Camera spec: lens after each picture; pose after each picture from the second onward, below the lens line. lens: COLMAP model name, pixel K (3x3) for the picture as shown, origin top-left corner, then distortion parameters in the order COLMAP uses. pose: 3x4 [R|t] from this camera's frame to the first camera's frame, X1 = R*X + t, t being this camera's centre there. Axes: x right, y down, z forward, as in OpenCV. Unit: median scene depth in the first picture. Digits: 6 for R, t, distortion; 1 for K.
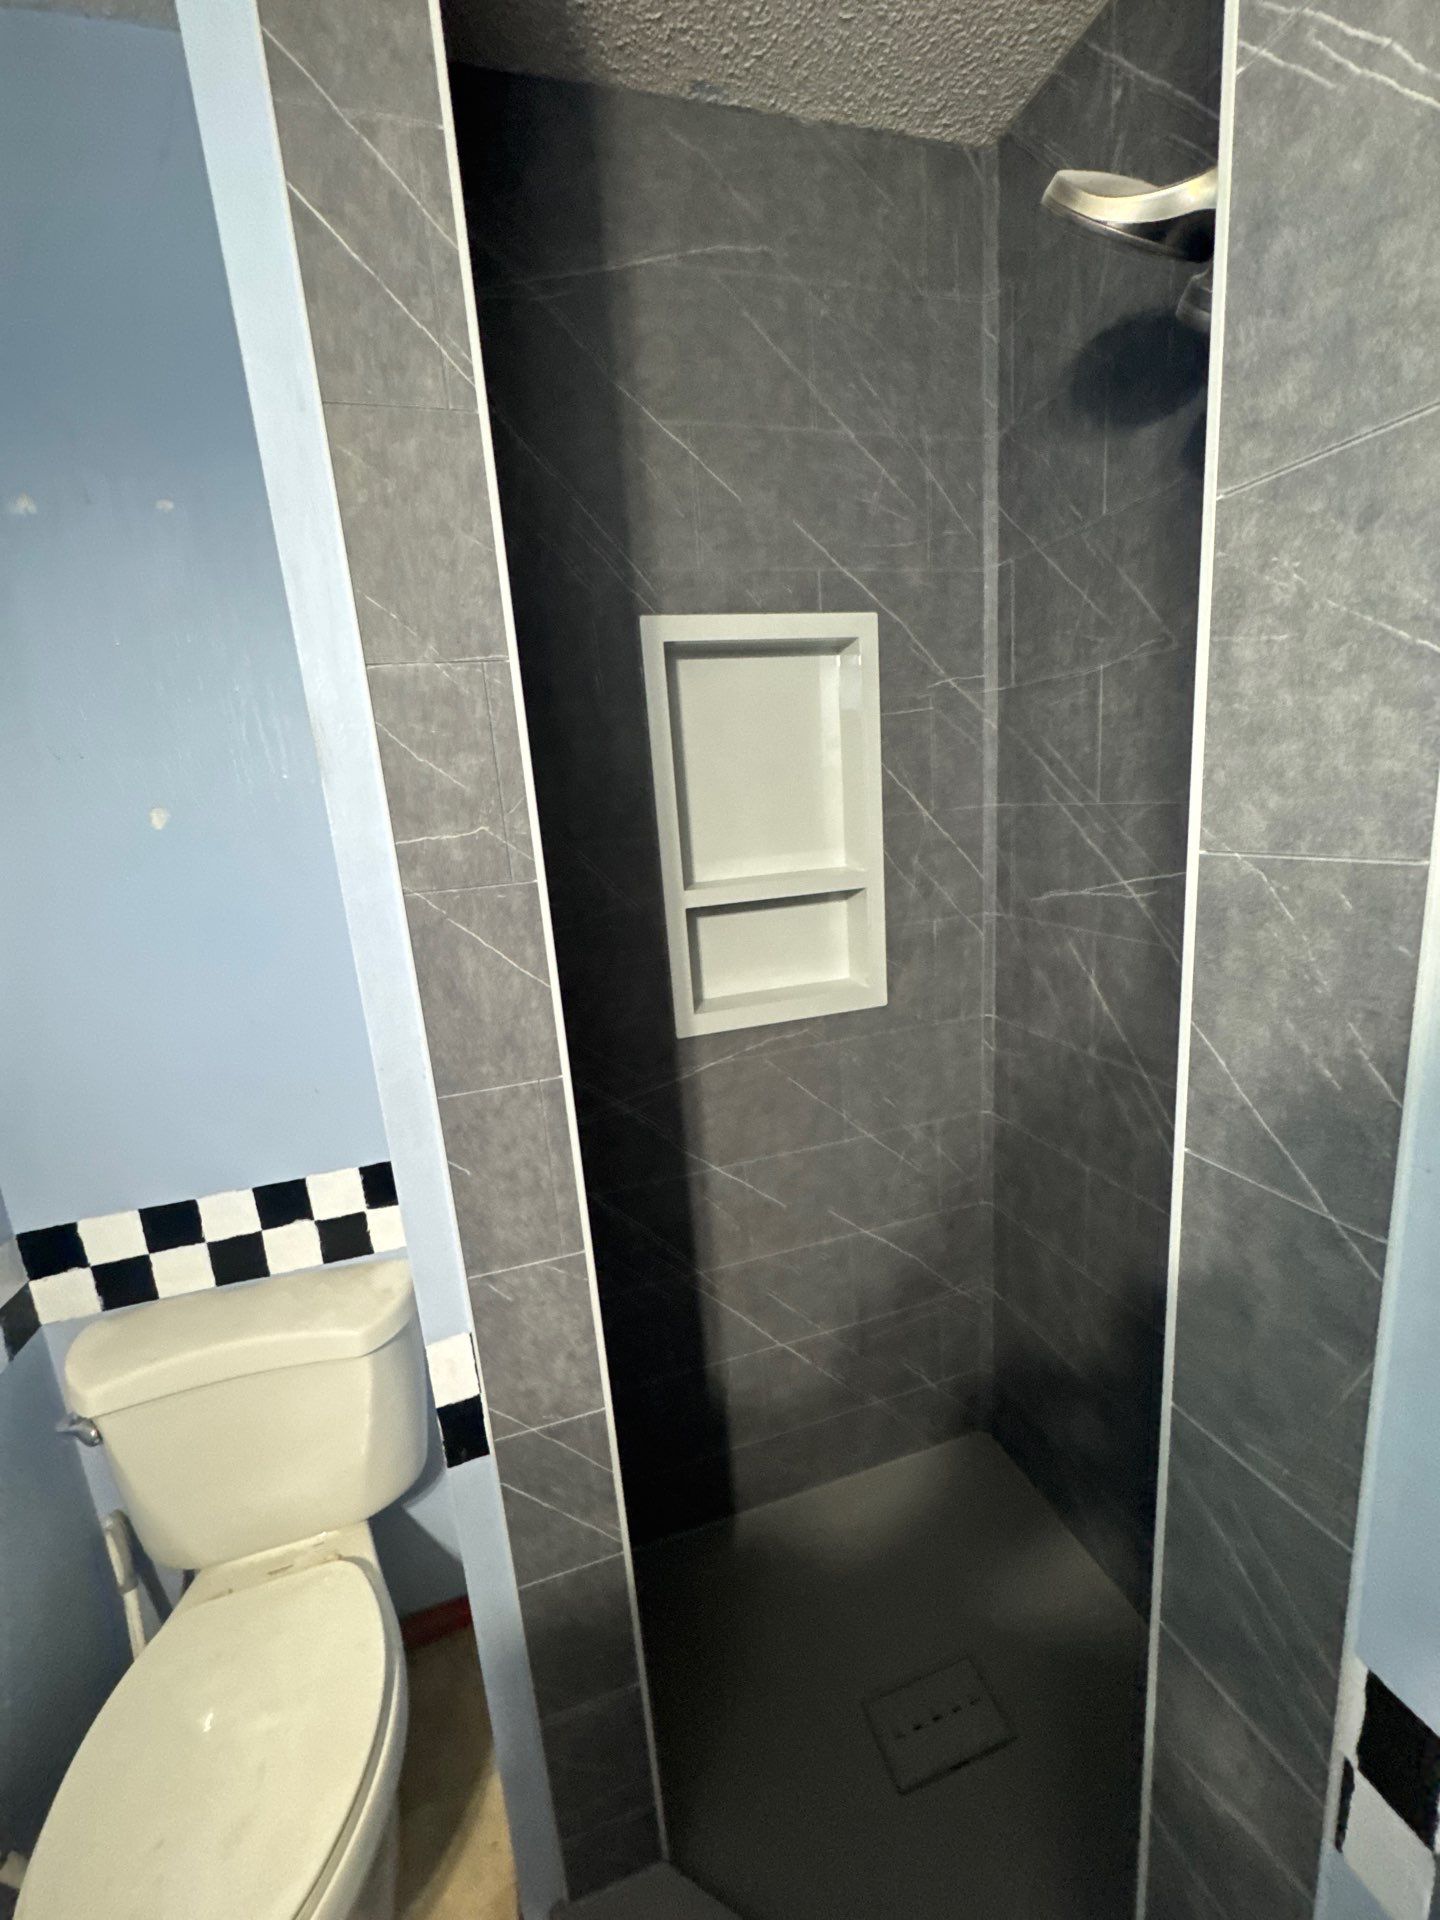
lens RADIAL K [[767.7, 0, 721.2], [0, 767.7, 958.9], [0, 0, 1]] dist [-0.004384, -0.000189]
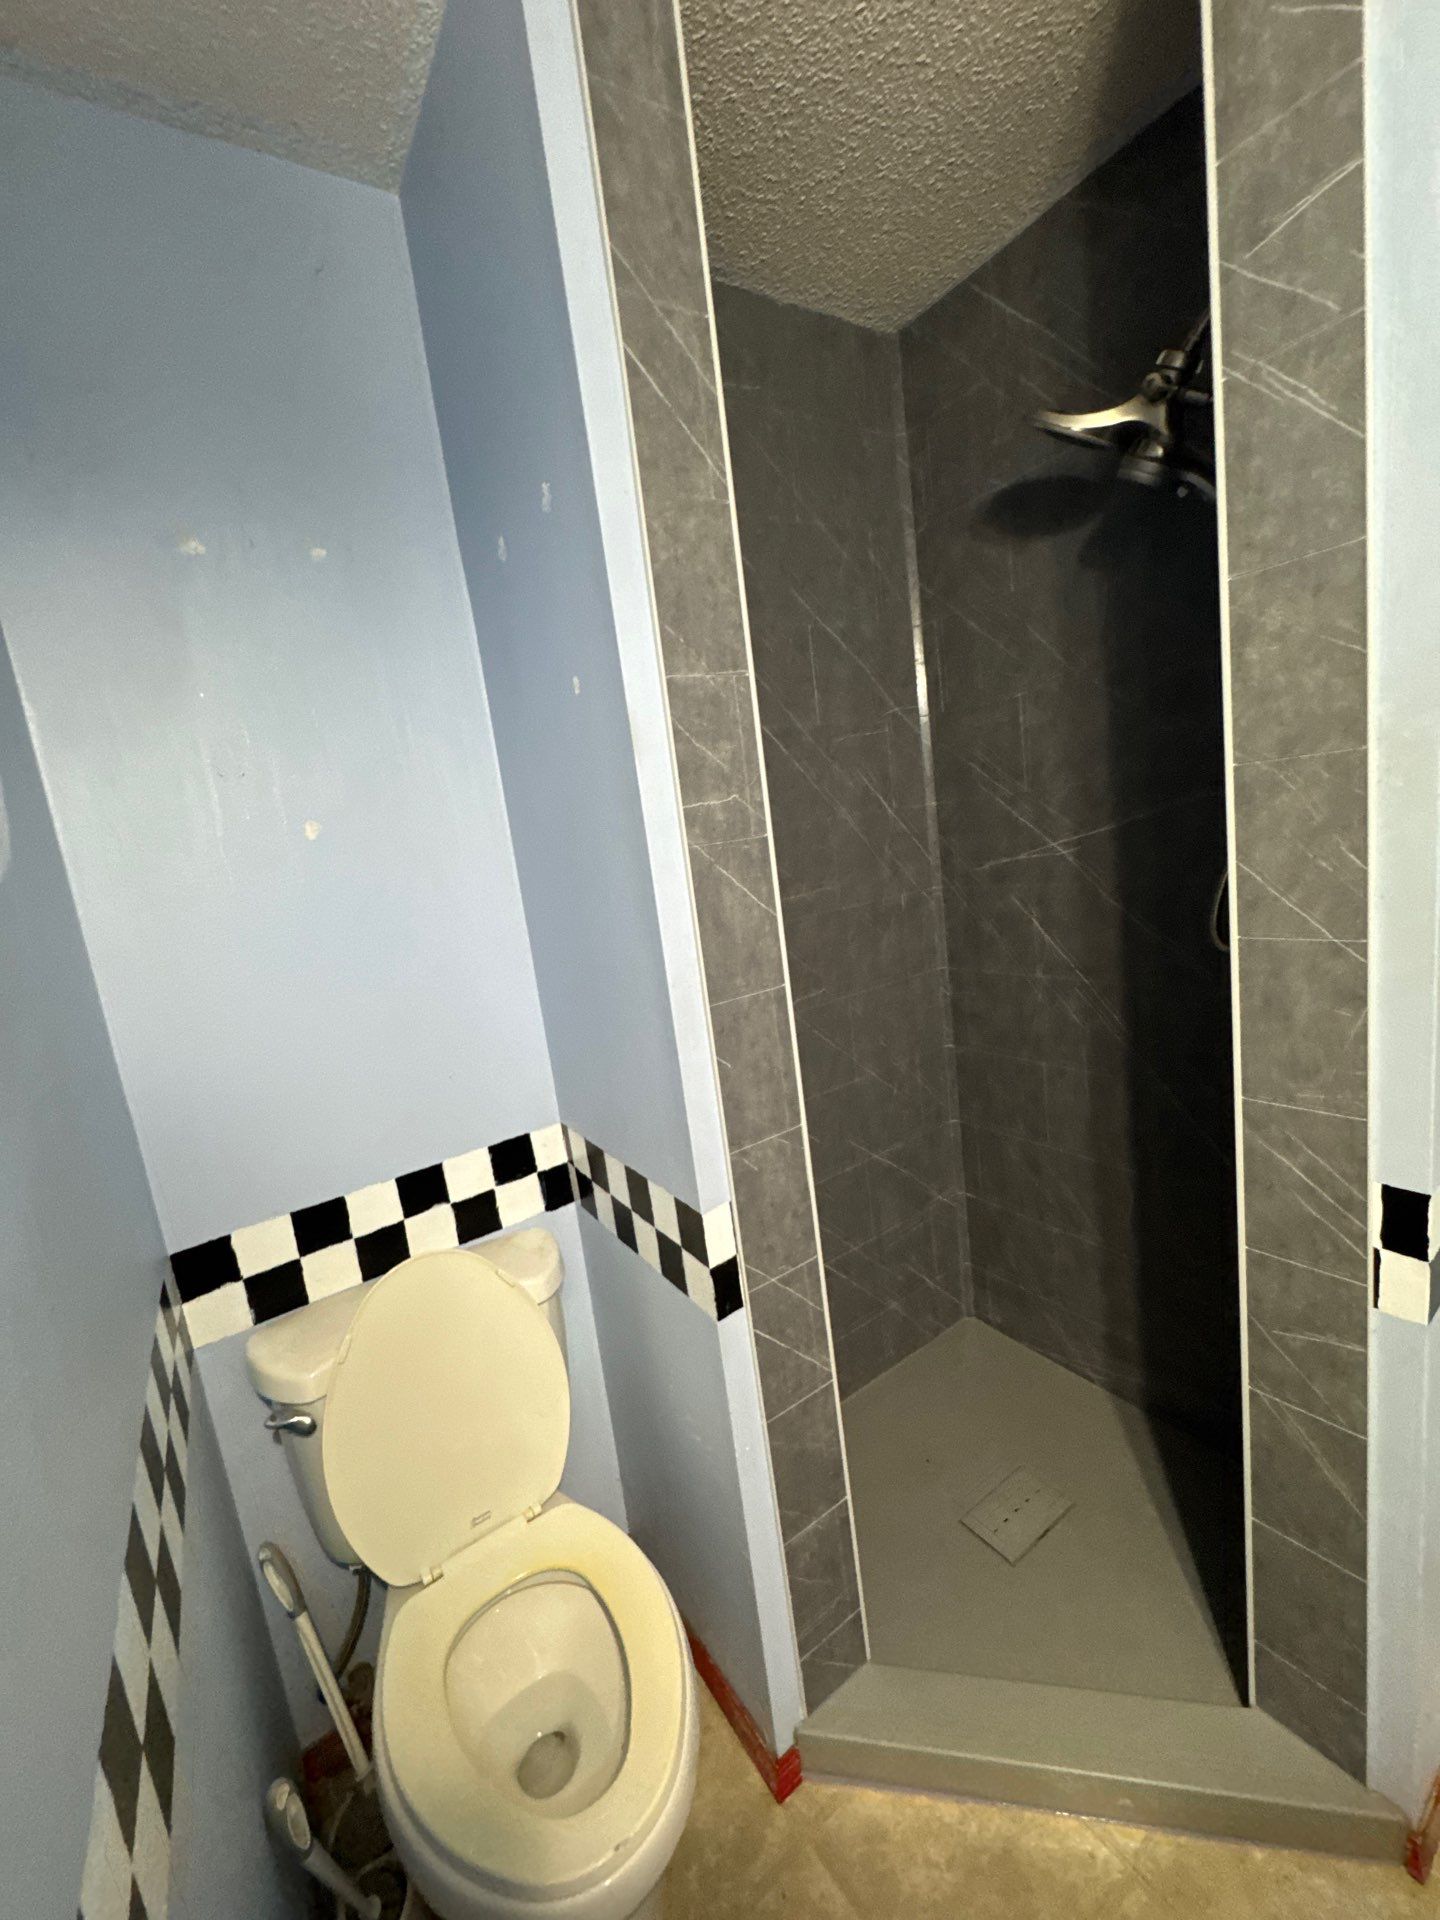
lens RADIAL K [[767.7, 0, 721.2], [0, 767.7, 958.9], [0, 0, 1]] dist [-0.004384, -0.000189]
pose [[0.956359, -0.096992, 0.275627, -0.452412], [0.117778, 0.991235, -0.059850, 0.118008], [-0.267406, 0.089701, 0.959400, -0.161562]]
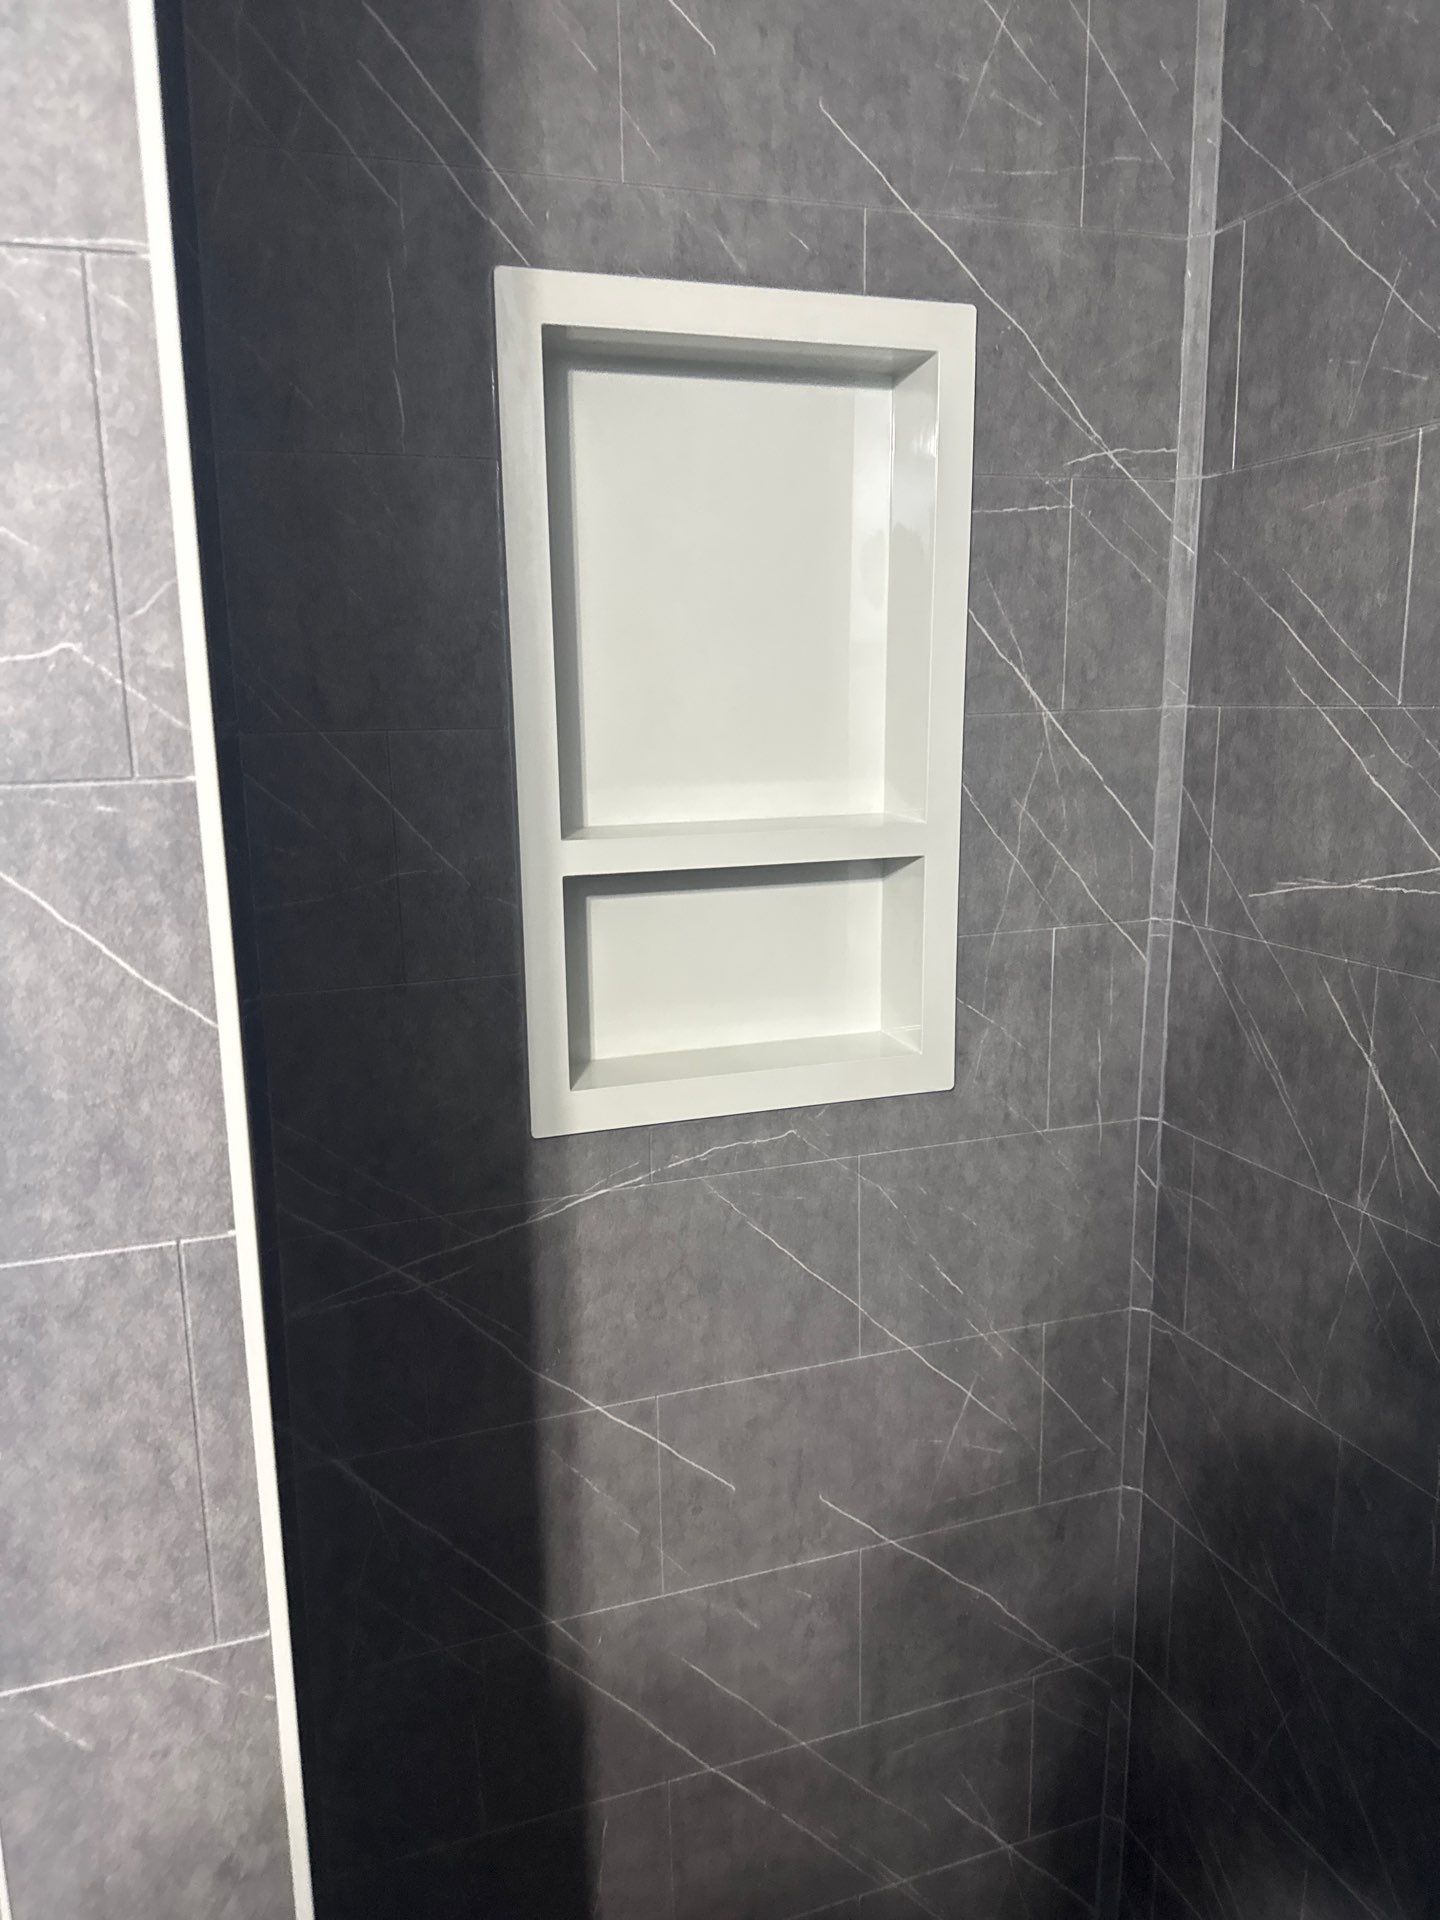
lens RADIAL K [[1358.2, 0, 717.1], [0, 1358.2, 948.6], [0, 0, 1]] dist [0.041960, -0.053077]
pose [[0.997271, 0.051238, 0.053144, 0.010539], [-0.049864, 0.998395, -0.026863, -0.000563], [-0.054435, 0.024140, 0.998225, 0.140969]]
